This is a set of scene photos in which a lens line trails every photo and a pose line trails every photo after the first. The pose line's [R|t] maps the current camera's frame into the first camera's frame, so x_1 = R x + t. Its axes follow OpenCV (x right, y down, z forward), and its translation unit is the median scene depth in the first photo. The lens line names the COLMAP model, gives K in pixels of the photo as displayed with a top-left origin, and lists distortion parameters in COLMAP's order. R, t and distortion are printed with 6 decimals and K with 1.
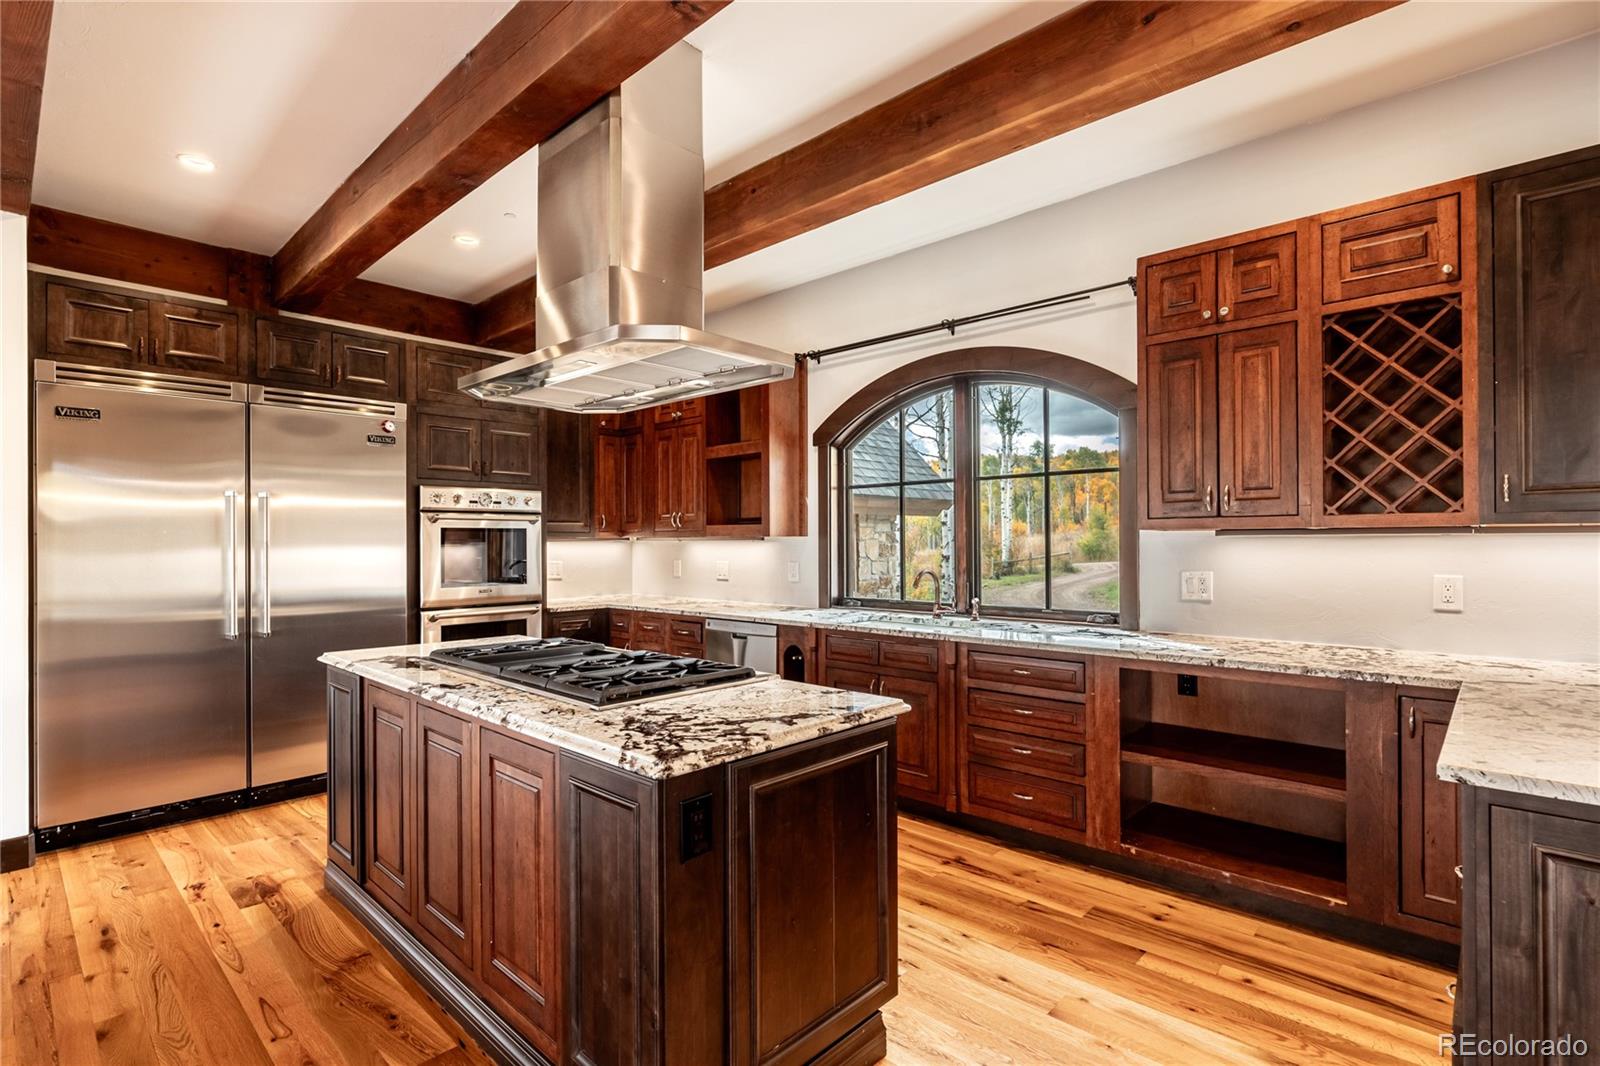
lens RADIAL K [[761.1, 0, 795.4], [0, 761.1, 536.7], [0, 0, 1]] dist [-0.003166, 0.000271]
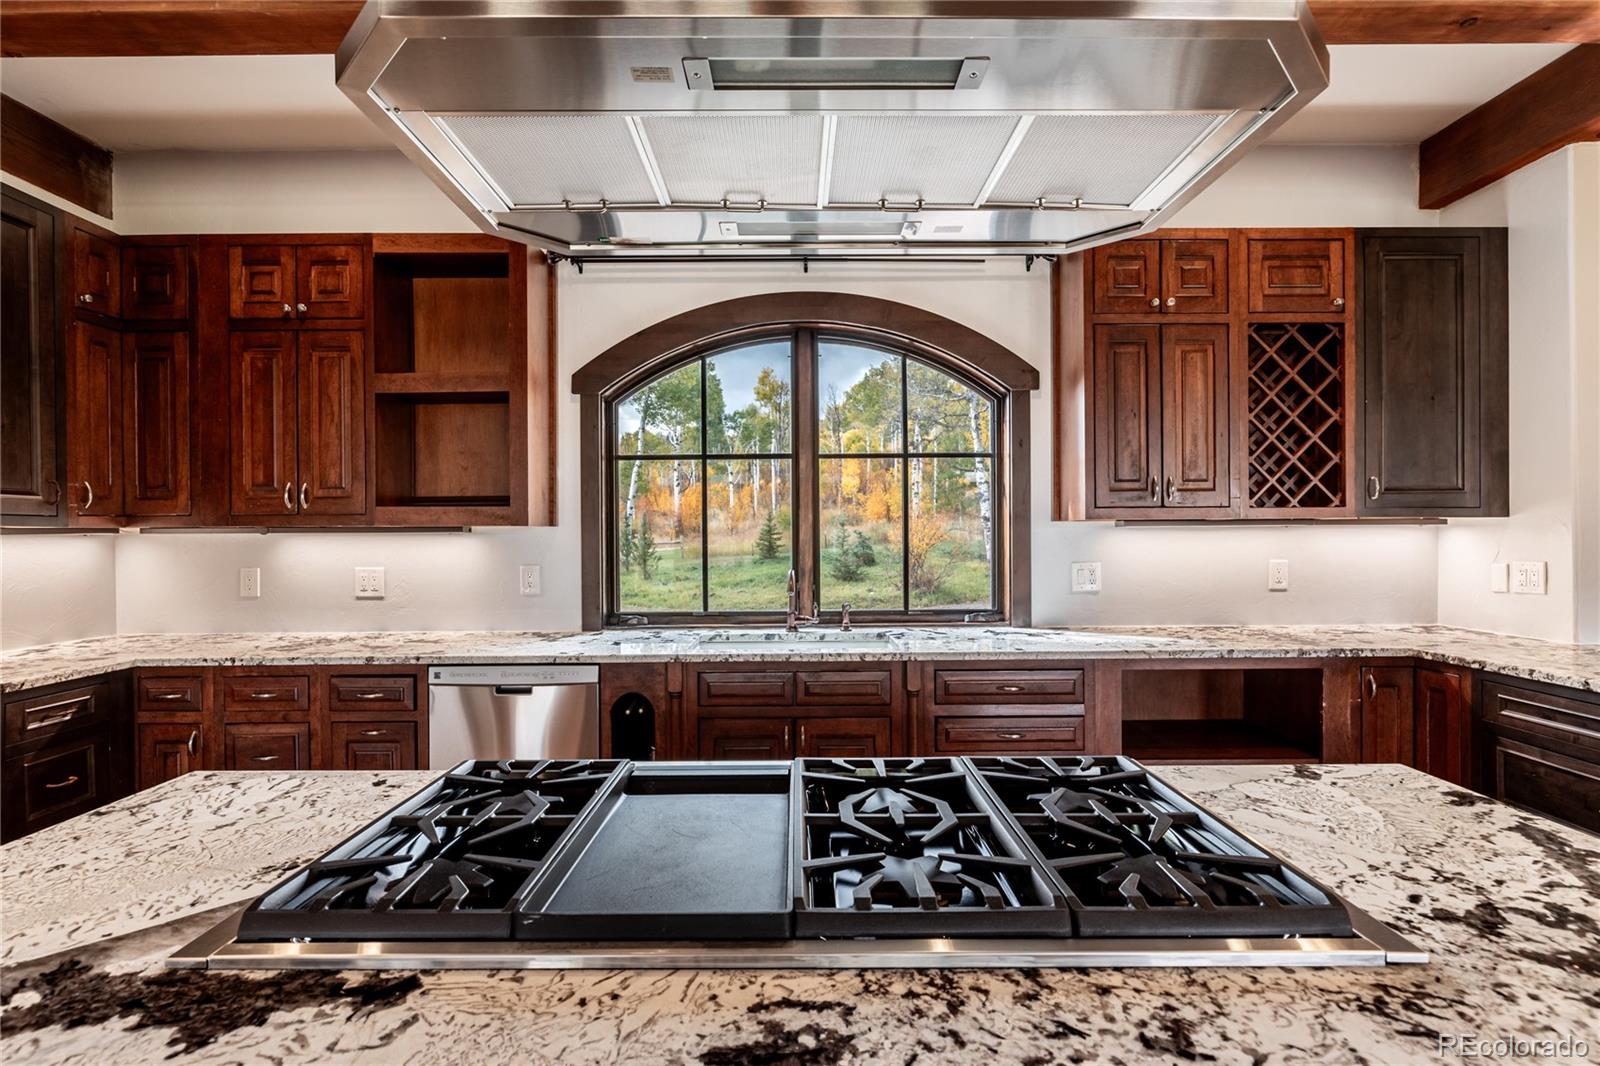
lens RADIAL K [[761.1, 0, 795.4], [0, 761.1, 536.7], [0, 0, 1]] dist [-0.003166, 0.000271]
pose [[0.729313, -0.003529, 0.684171, -0.467269], [-0.001201, 0.999979, 0.006439, 0.006716], [-0.684179, -0.005518, 0.729293, 0.584071]]
